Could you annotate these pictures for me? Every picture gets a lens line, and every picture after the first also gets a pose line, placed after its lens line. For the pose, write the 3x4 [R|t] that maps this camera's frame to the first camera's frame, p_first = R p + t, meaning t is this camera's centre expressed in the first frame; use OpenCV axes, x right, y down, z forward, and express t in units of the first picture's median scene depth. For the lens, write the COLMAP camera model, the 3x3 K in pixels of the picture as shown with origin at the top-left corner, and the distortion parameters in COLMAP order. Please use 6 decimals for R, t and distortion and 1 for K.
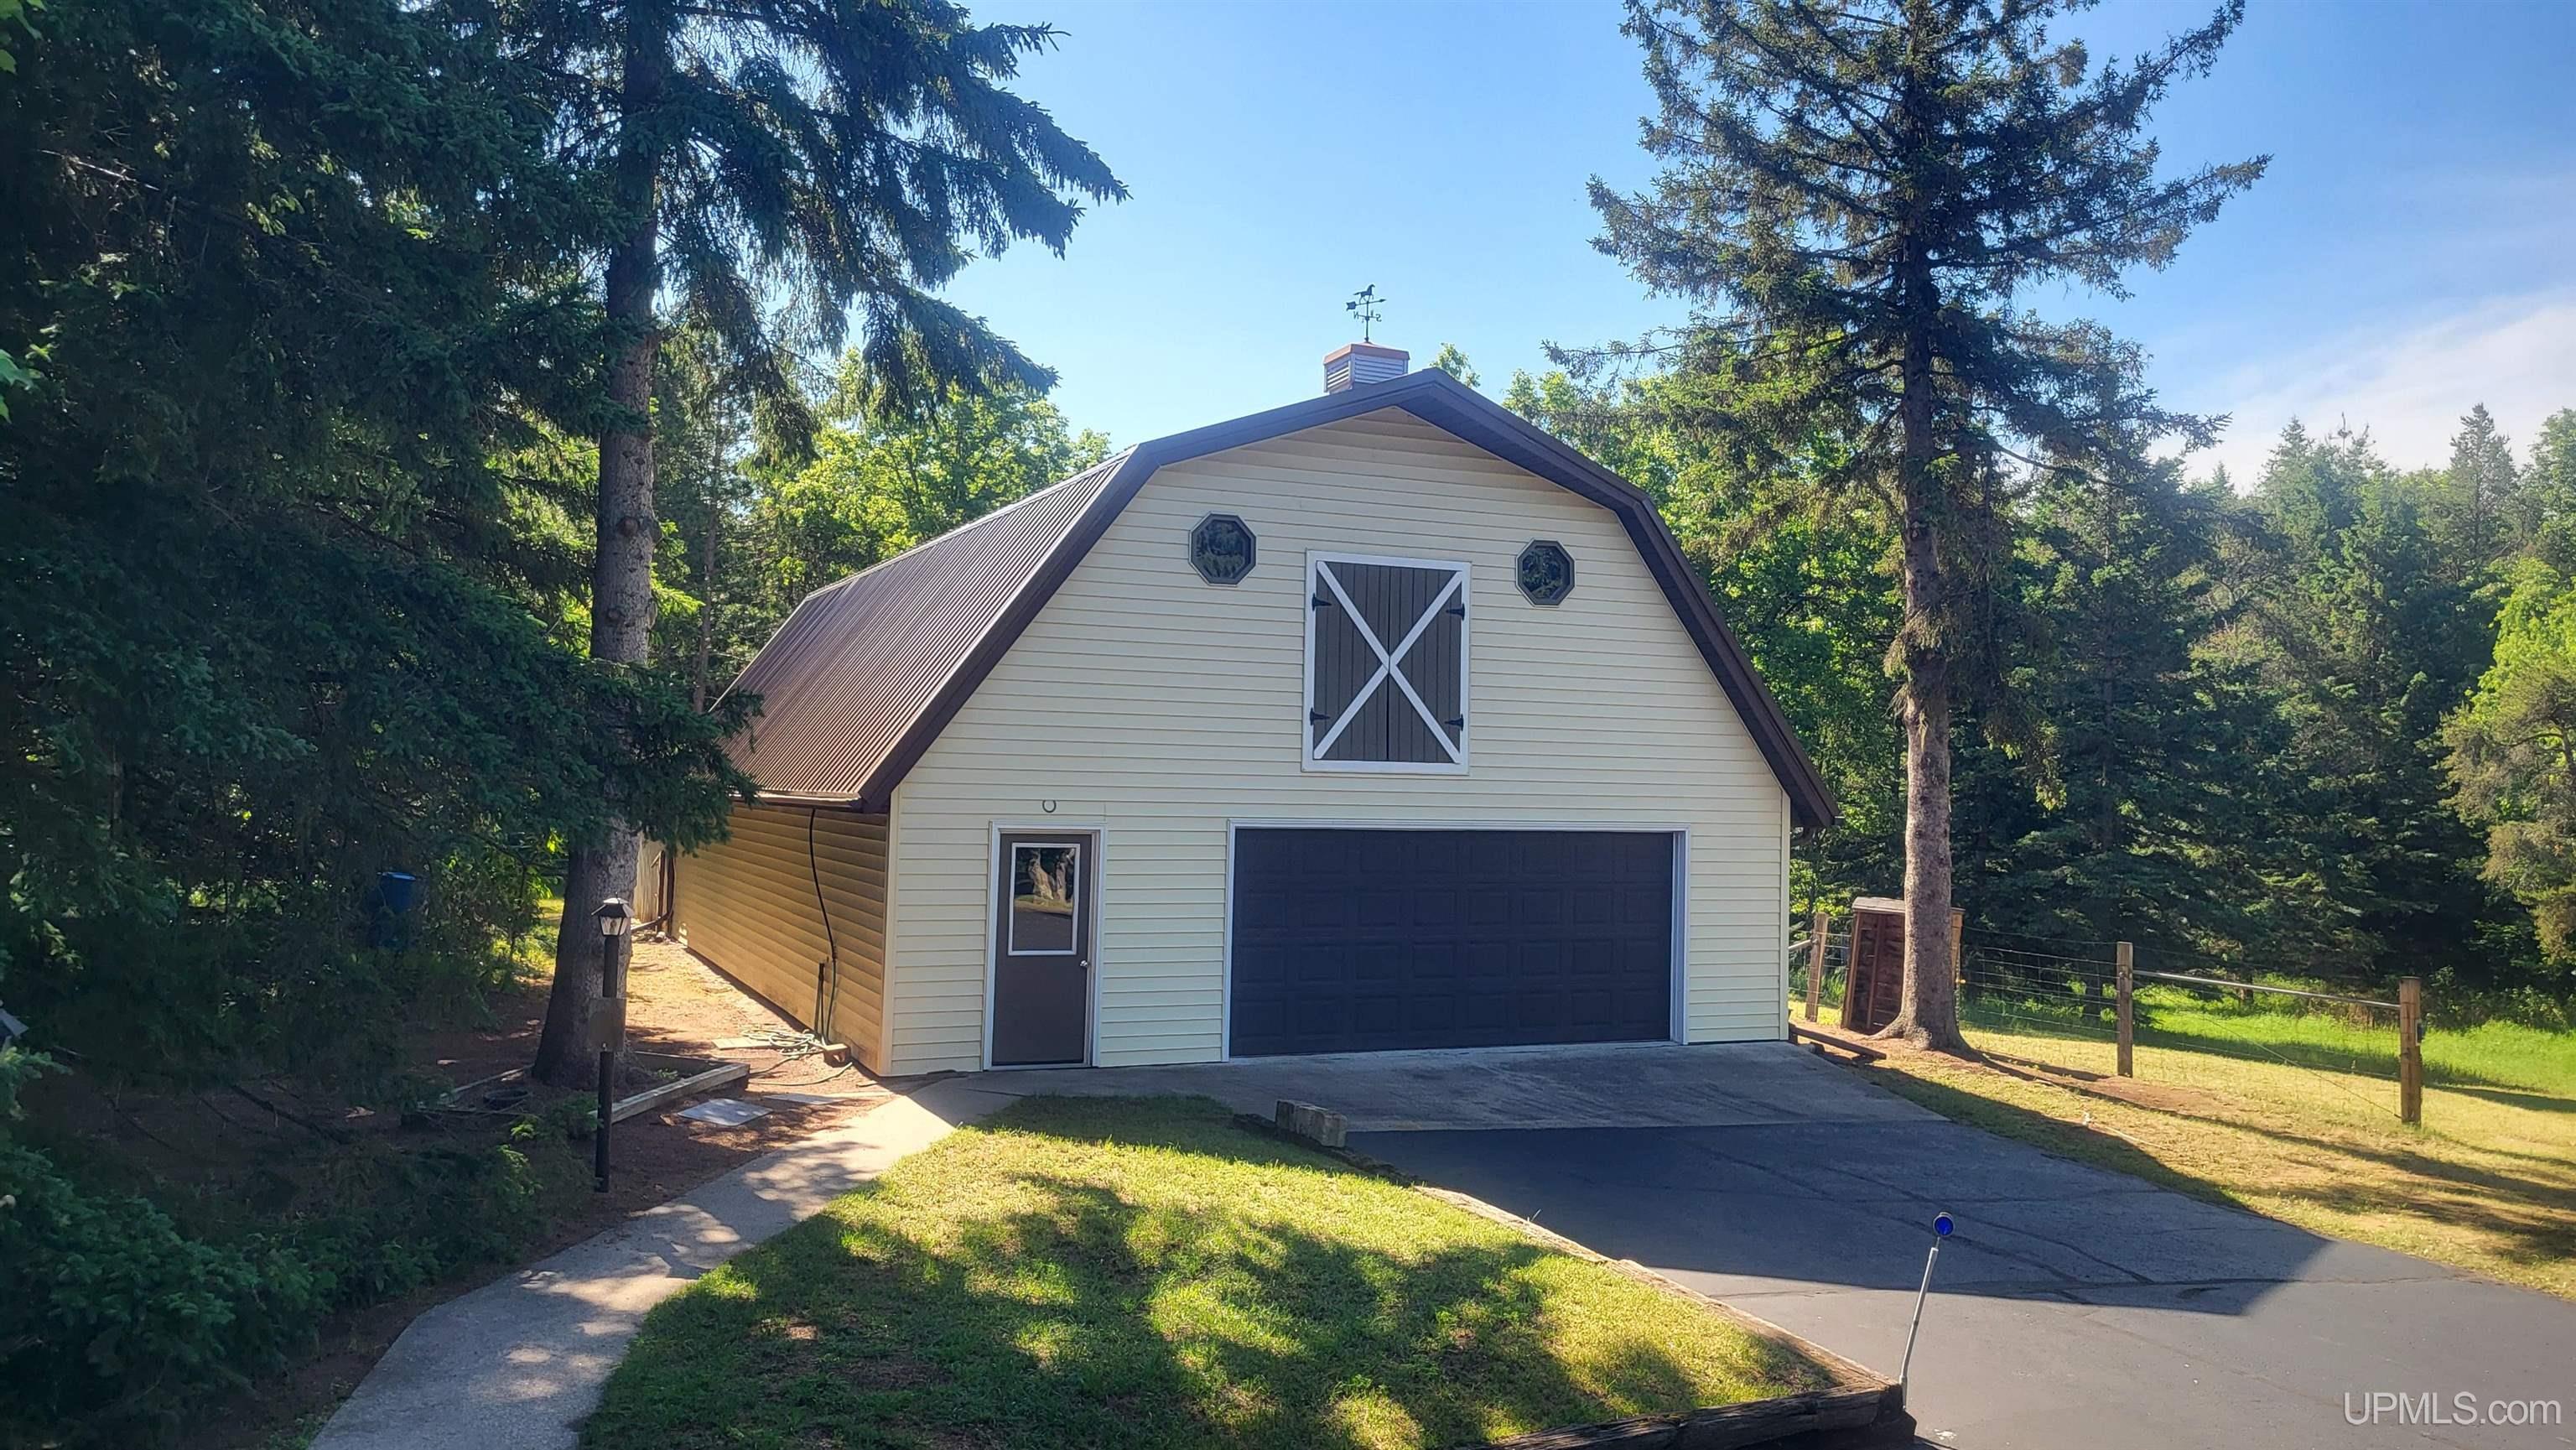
lens RADIAL K [[1976.2, 0, 1294.9], [0, 1976.2, 705.0], [0, 0, 1]] dist [0.036869, -0.010927]
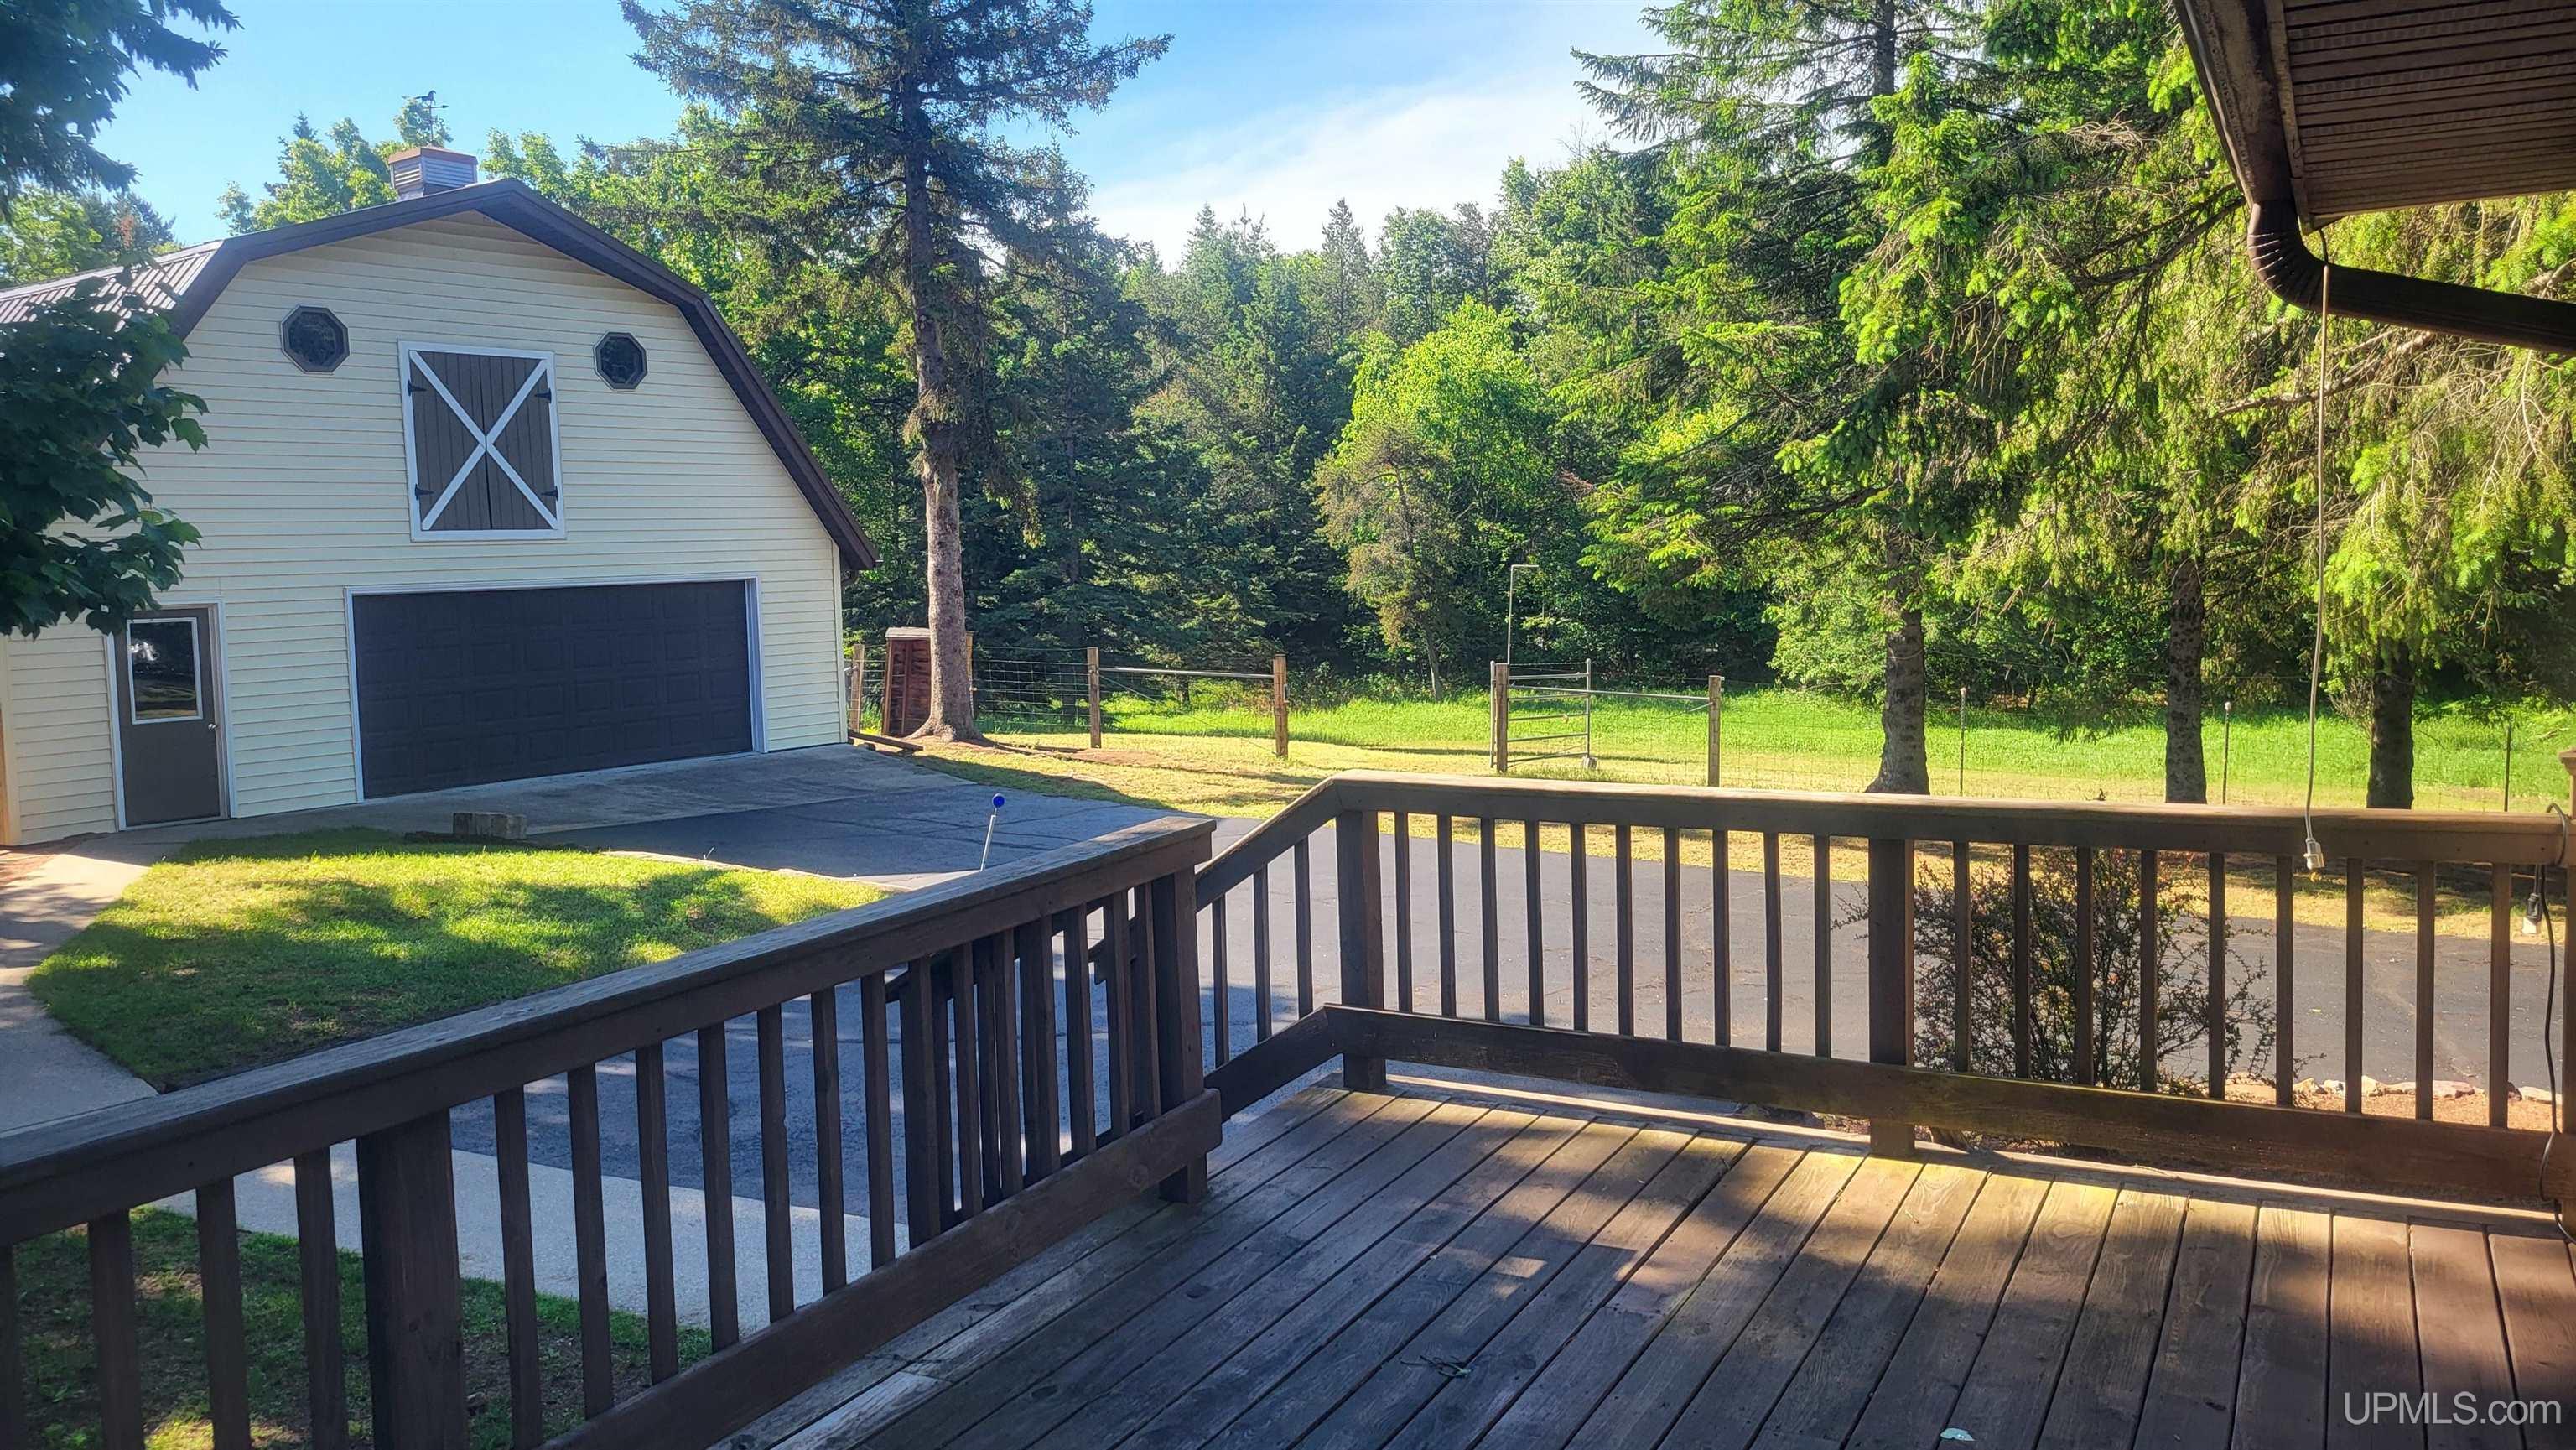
lens RADIAL K [[1976.2, 0, 1294.9], [0, 1976.2, 705.0], [0, 0, 1]] dist [0.036869, -0.010927]
pose [[0.876255, -0.082675, 0.474703, -0.079630], [0.024072, 0.991451, 0.128237, -0.005596], [-0.481247, -0.100941, 0.870754, -0.183518]]
